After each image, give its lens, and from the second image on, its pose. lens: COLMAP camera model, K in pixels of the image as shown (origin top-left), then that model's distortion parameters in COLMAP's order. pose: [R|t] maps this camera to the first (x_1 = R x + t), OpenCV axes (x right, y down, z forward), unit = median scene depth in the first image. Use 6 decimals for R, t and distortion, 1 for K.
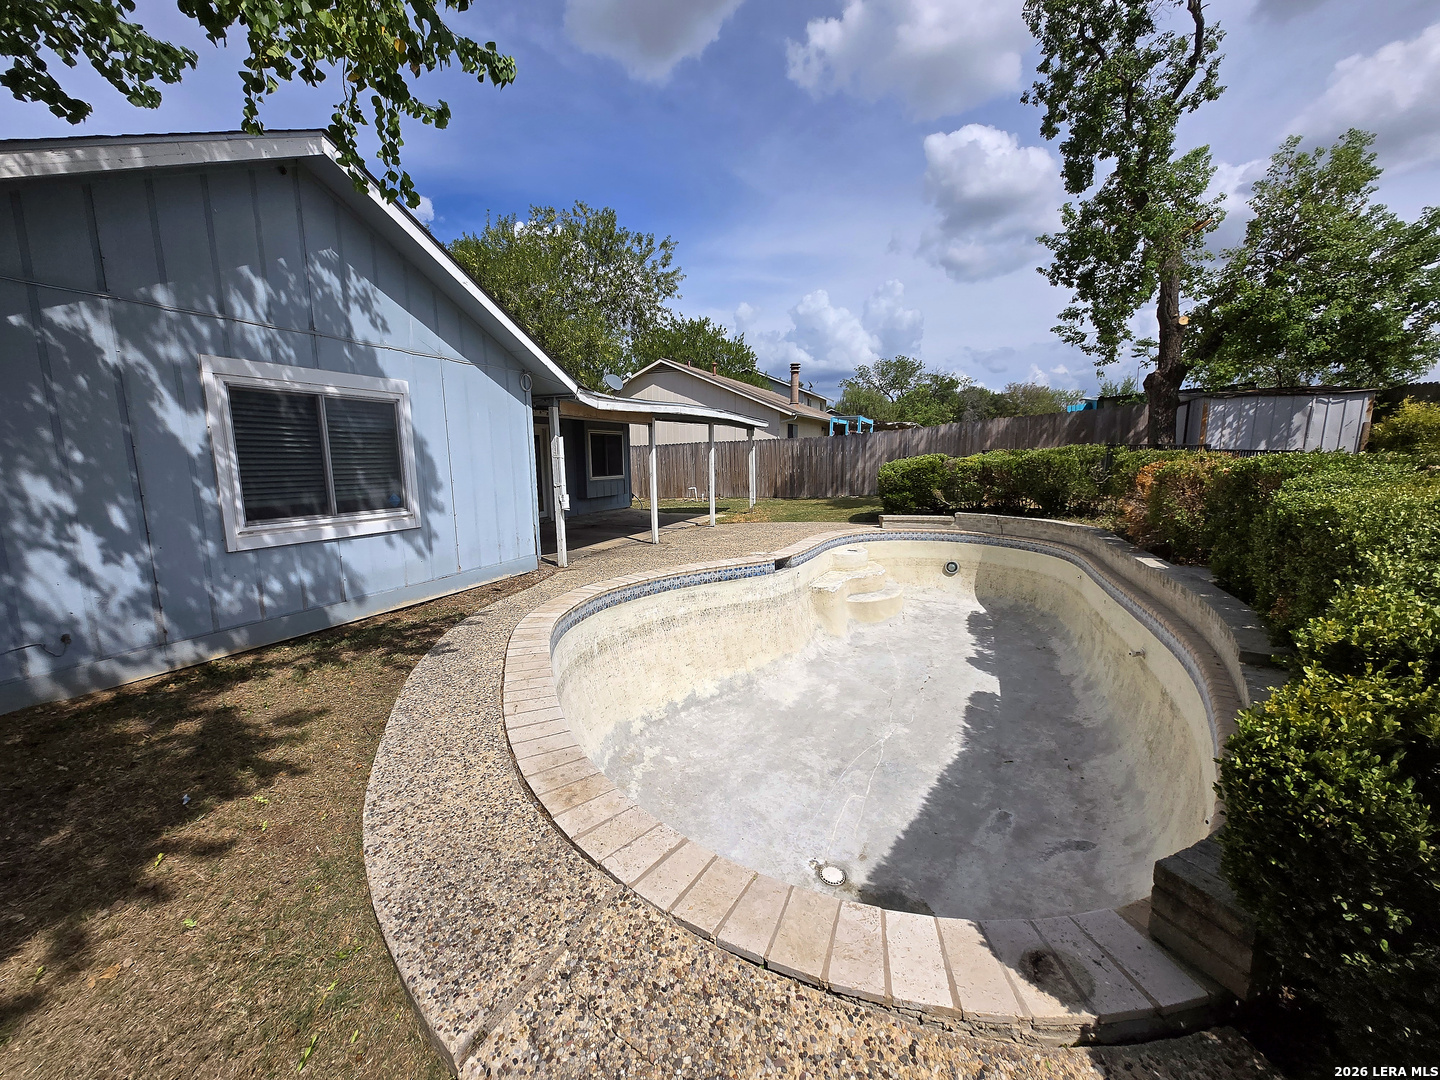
lens RADIAL K [[563.8, 0, 713.3], [0, 563.8, 542.7], [0, 0, 1]] dist [0.002417, -0.000379]
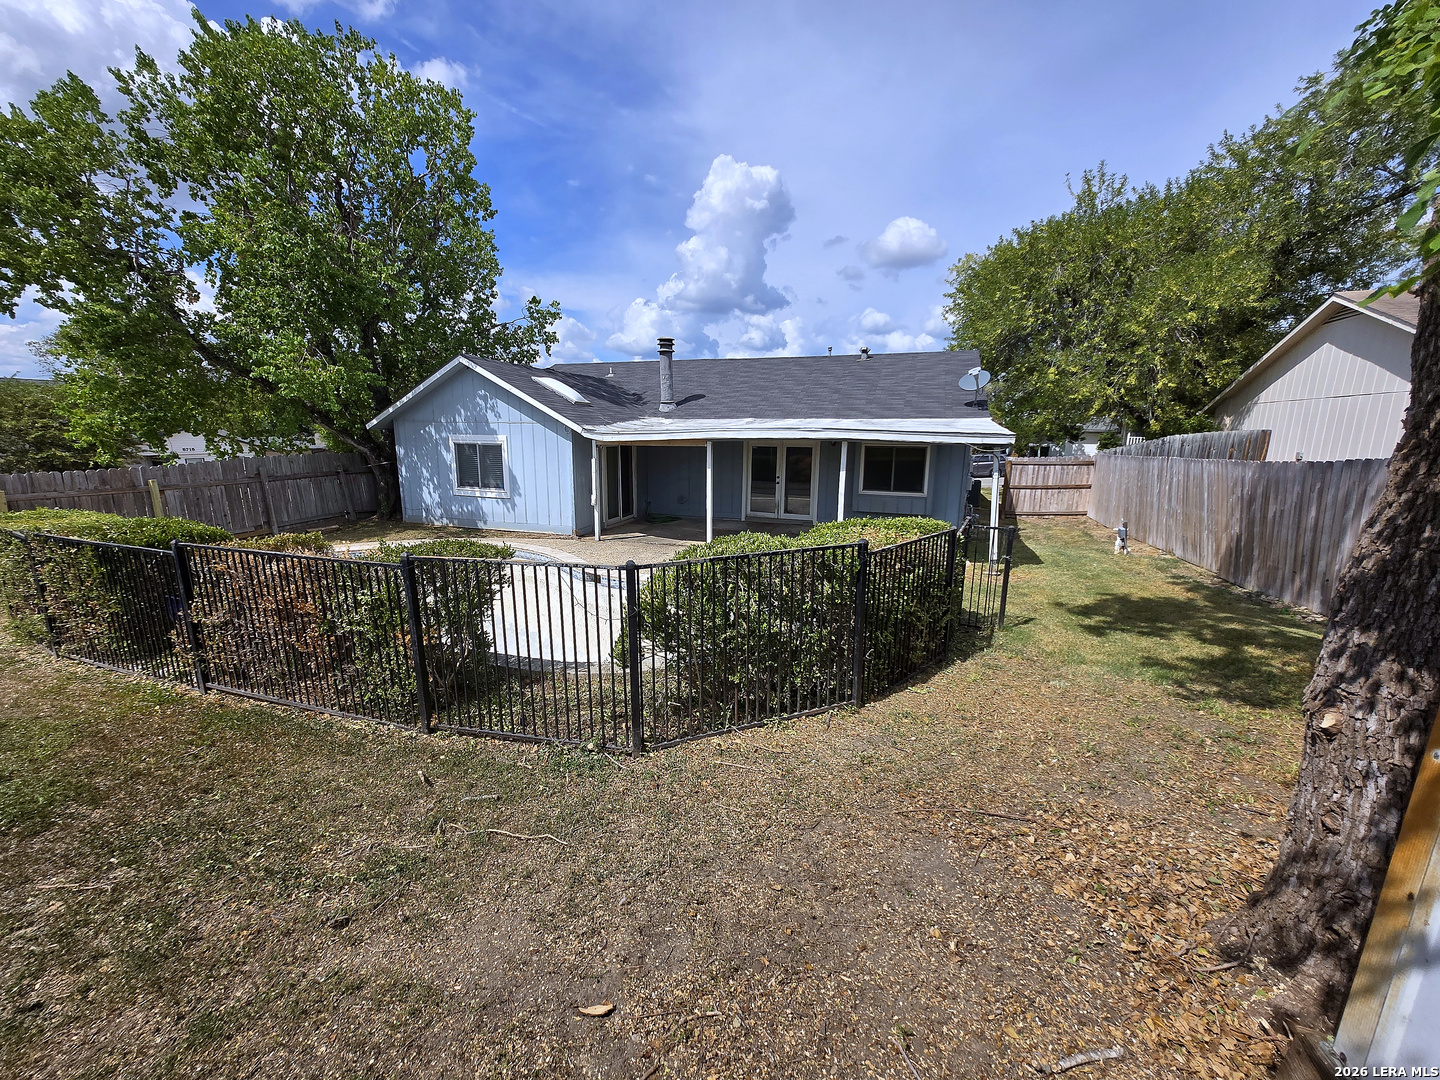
lens RADIAL K [[570.8, 0, 720.0], [0, 570.8, 540.0], [0, 0, 1]] dist [0.000369, -0.000114]
pose [[0.073257, 0.199759, -0.977103, 2.006240], [-0.161638, 0.969160, 0.186017, -0.471844], [0.984127, 0.144310, 0.103287, 1.775638]]
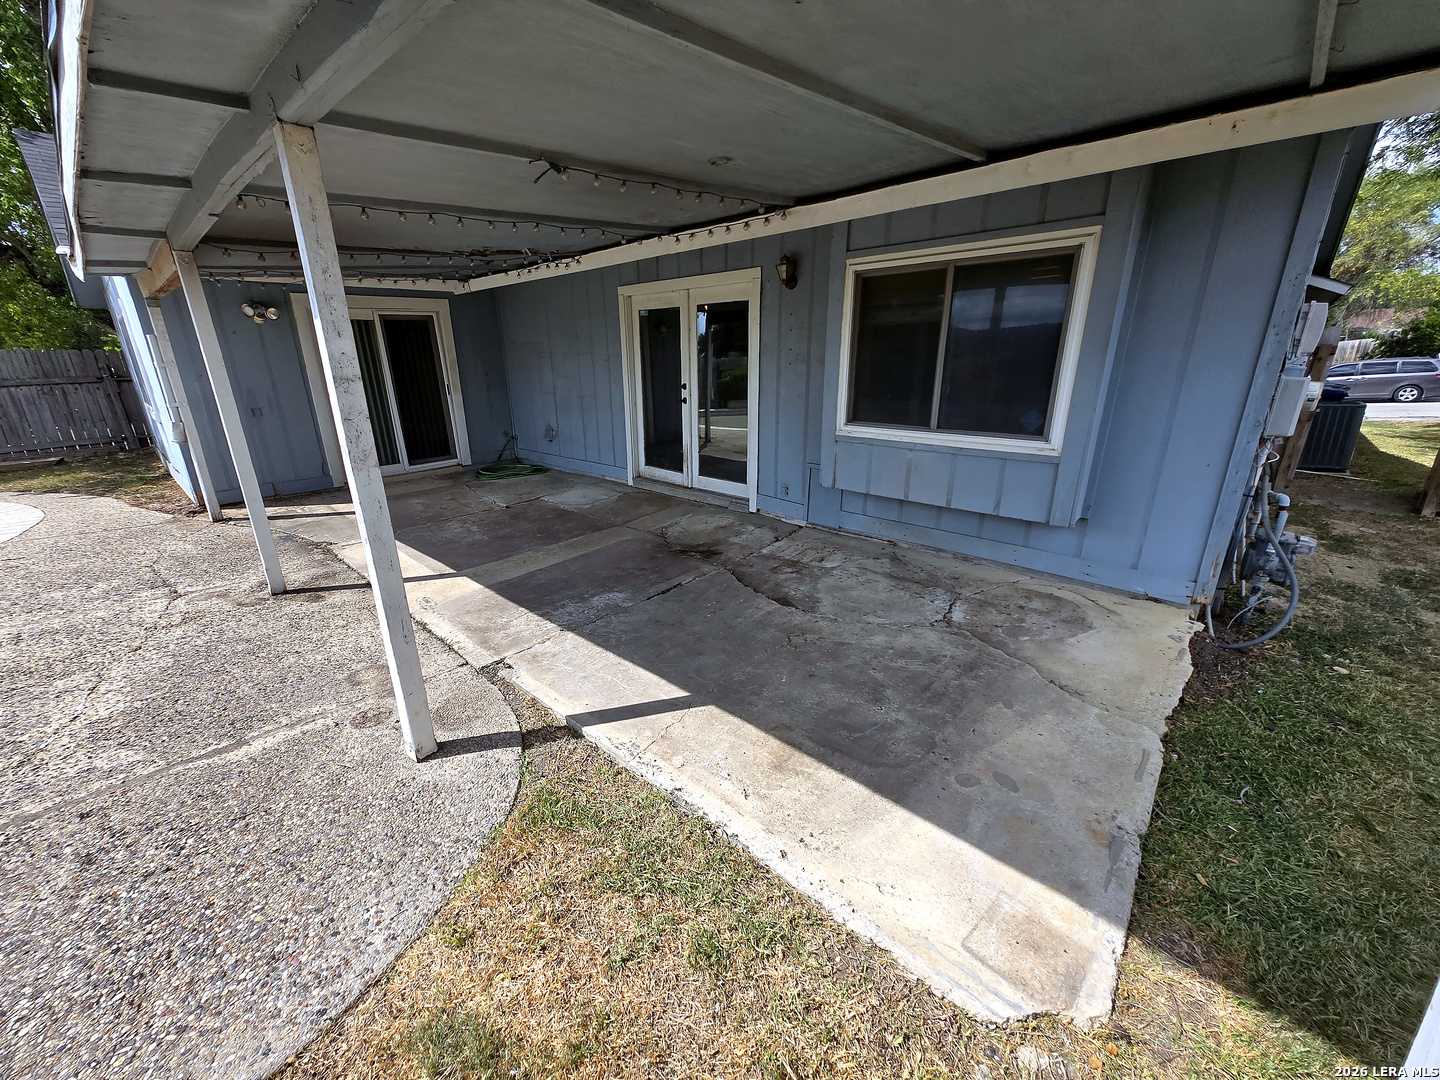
lens RADIAL K [[563.8, 0, 713.3], [0, 563.8, 542.7], [0, 0, 1]] dist [0.002417, -0.000379]
pose [[-0.329960, 0.316496, -0.889357, 0.276145], [-0.124715, 0.919248, 0.373403, -0.434629], [0.935720, 0.234124, -0.263843, 2.750354]]
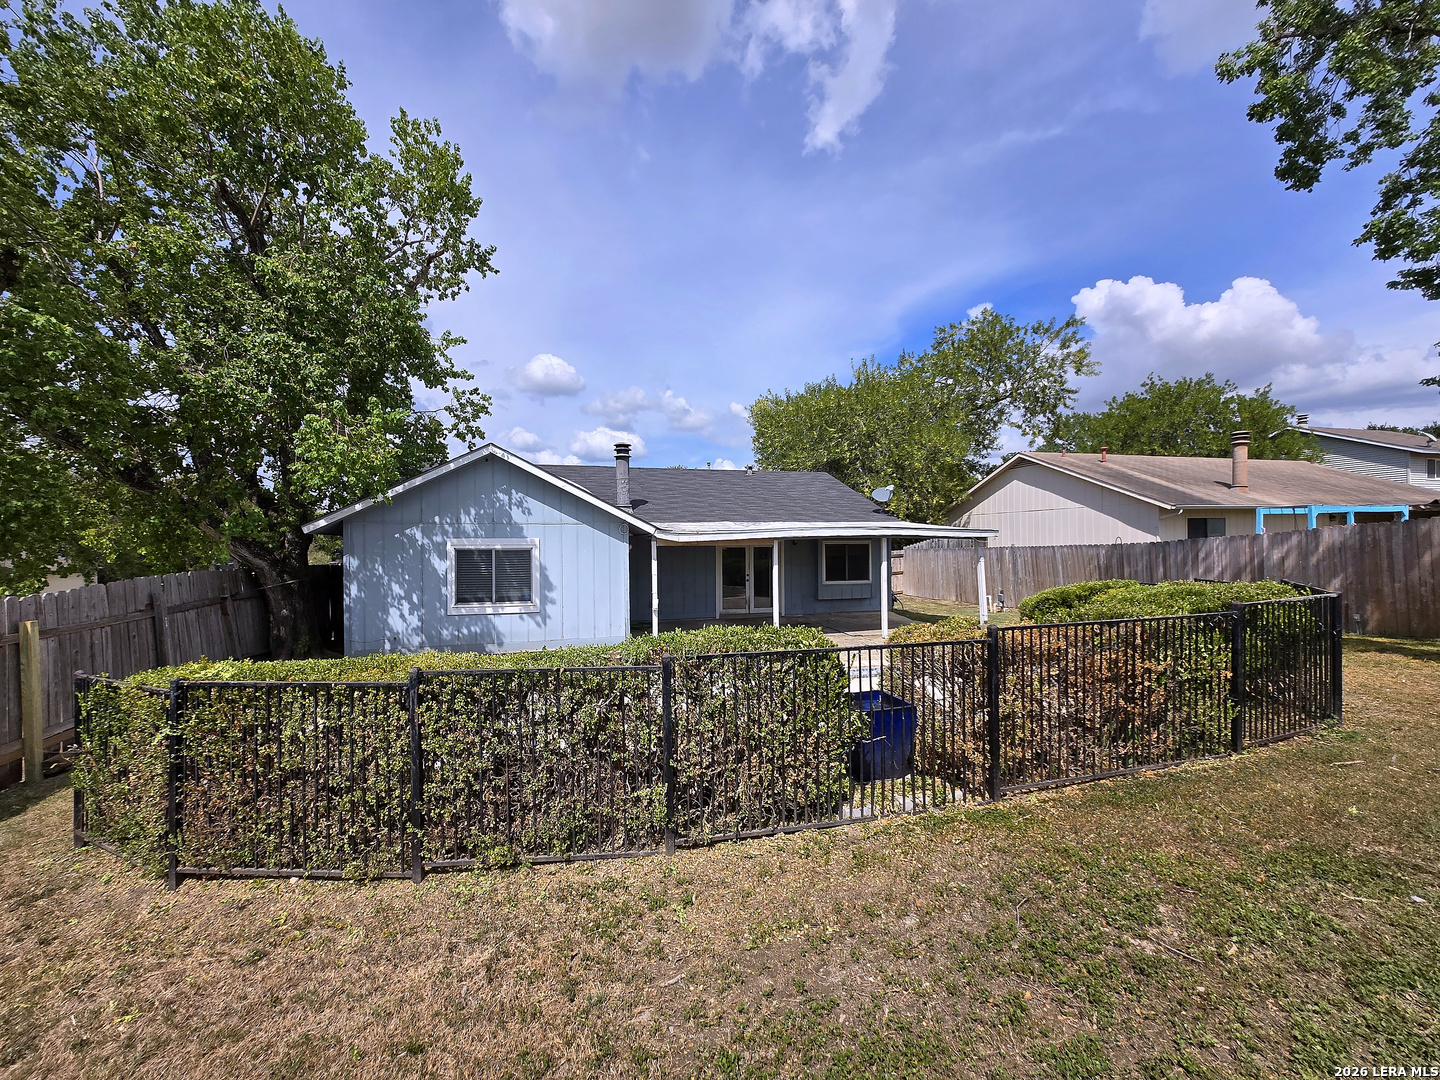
lens RADIAL K [[563.8, 0, 713.3], [0, 563.8, 542.7], [0, 0, 1]] dist [0.002417, -0.000379]
pose [[0.617026, 0.006773, -0.786914, 1.478953], [-0.119852, 0.989106, -0.085464, -0.182938], [0.777762, 0.147047, 0.611116, 0.277089]]
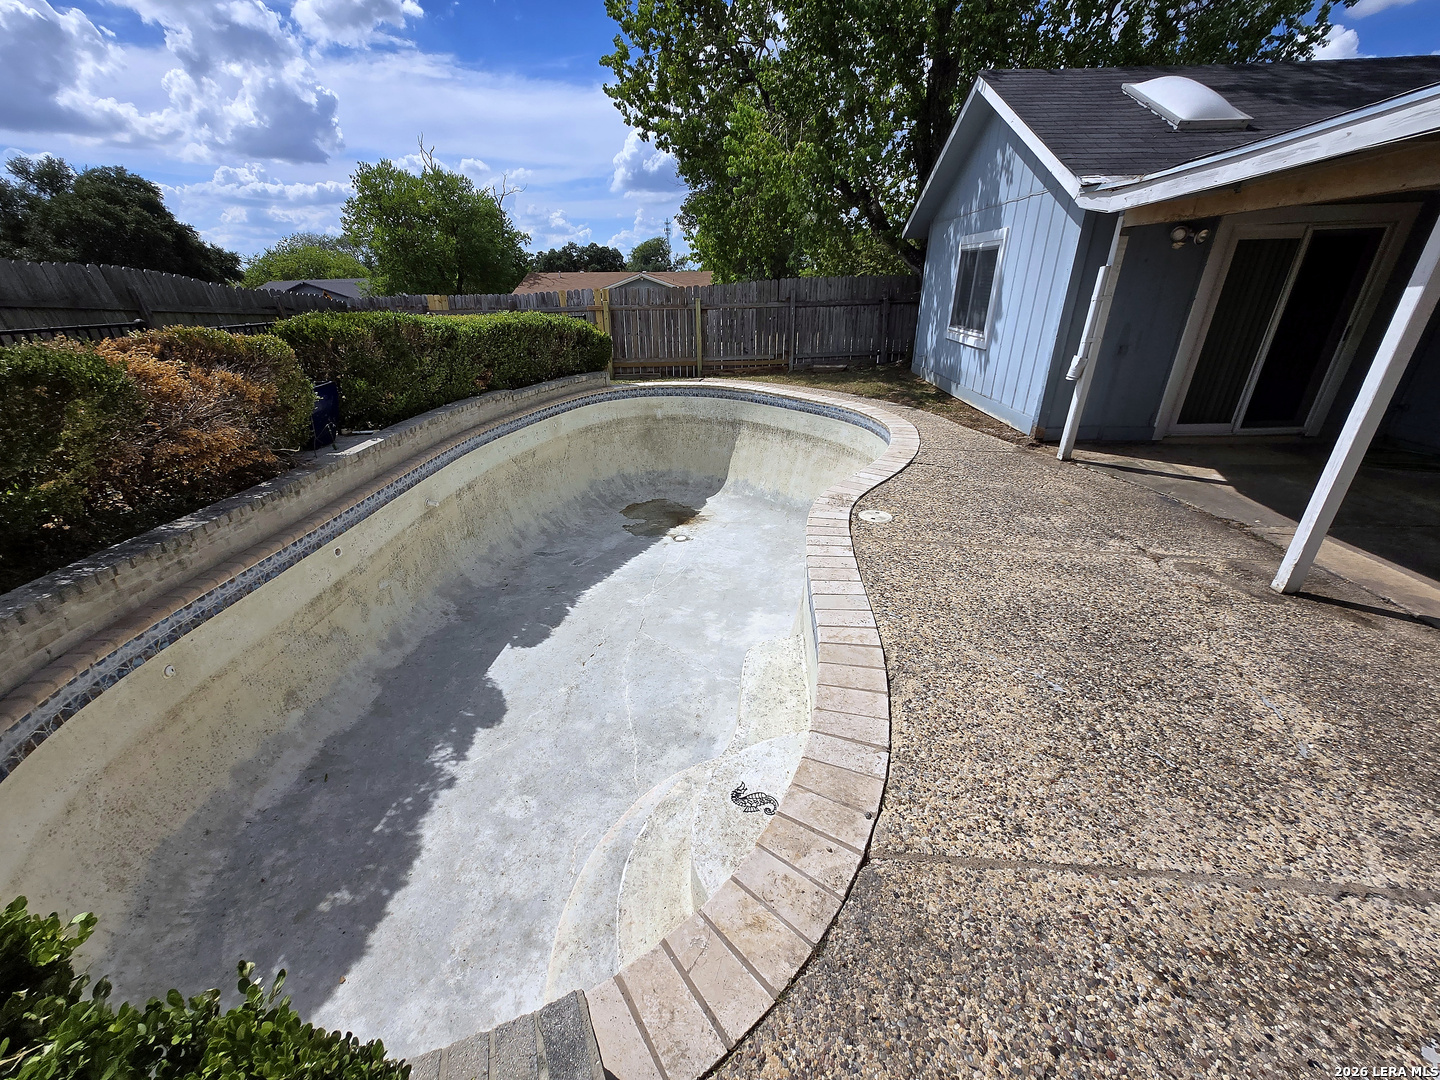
lens RADIAL K [[563.8, 0, 713.3], [0, 563.8, 542.7], [0, 0, 1]] dist [0.002417, -0.000379]
pose [[-0.931839, 0.176610, -0.316995, 0.628410], [-0.028381, 0.835422, 0.548876, -0.391339], [0.361761, 0.520461, -0.773466, 2.219463]]
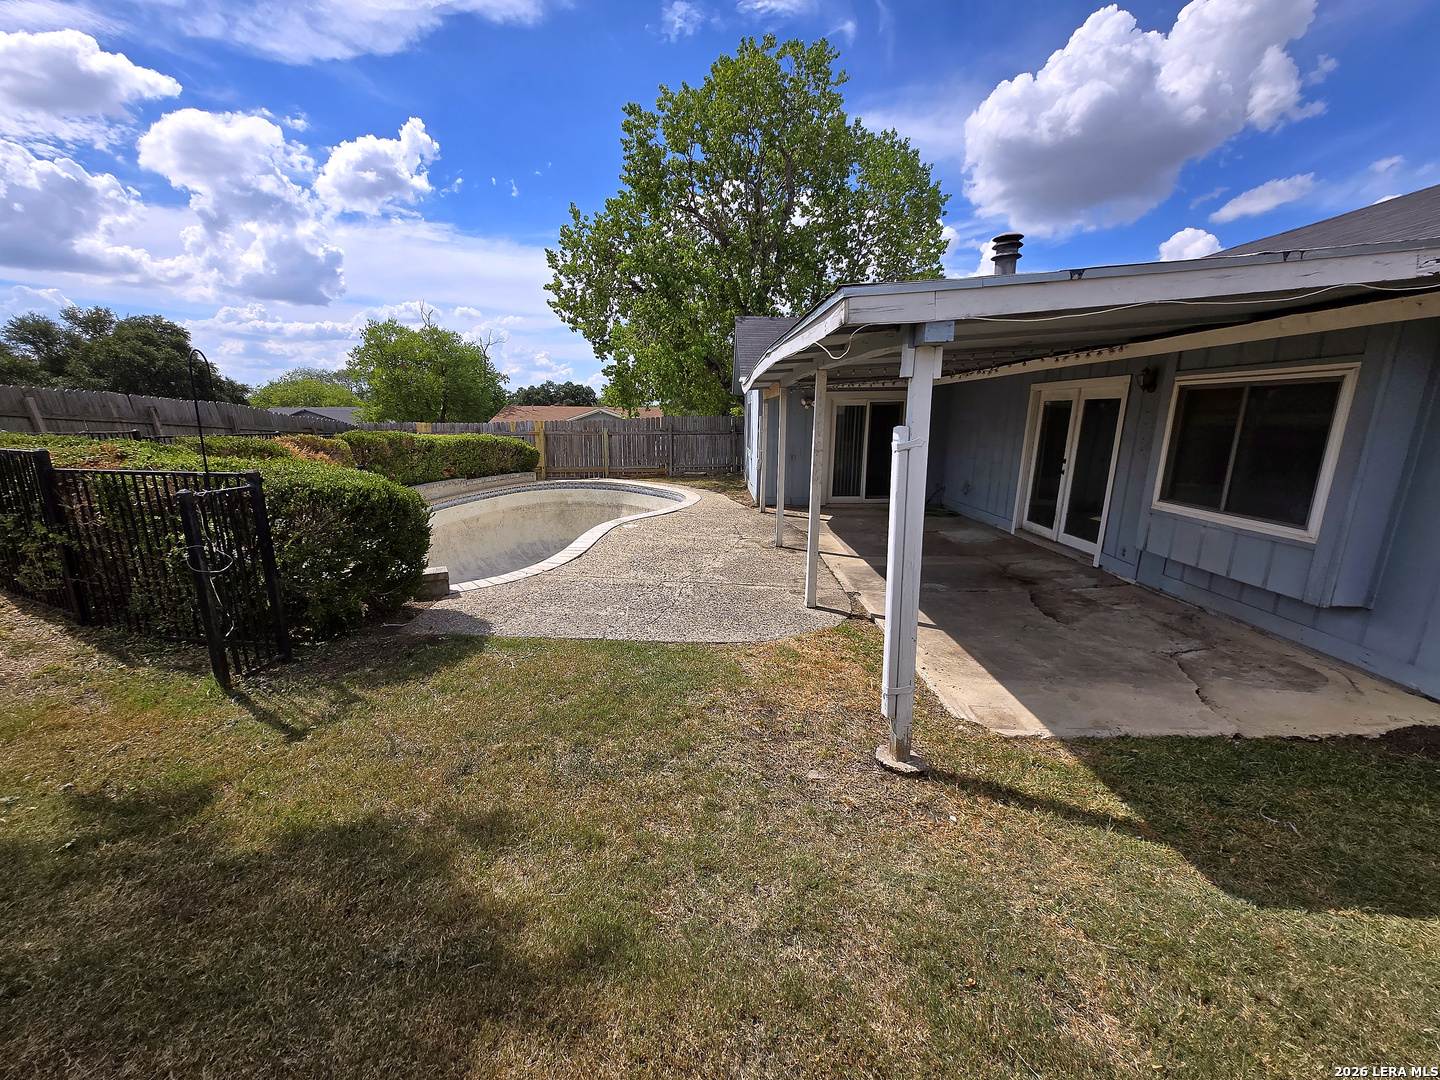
lens RADIAL K [[563.8, 0, 713.3], [0, 563.8, 542.7], [0, 0, 1]] dist [0.002417, -0.000379]
pose [[-0.914202, 0.097928, -0.393249, 0.588586], [-0.054559, 0.931790, 0.358874, -0.567630], [0.401569, 0.349539, -0.846502, 3.258203]]
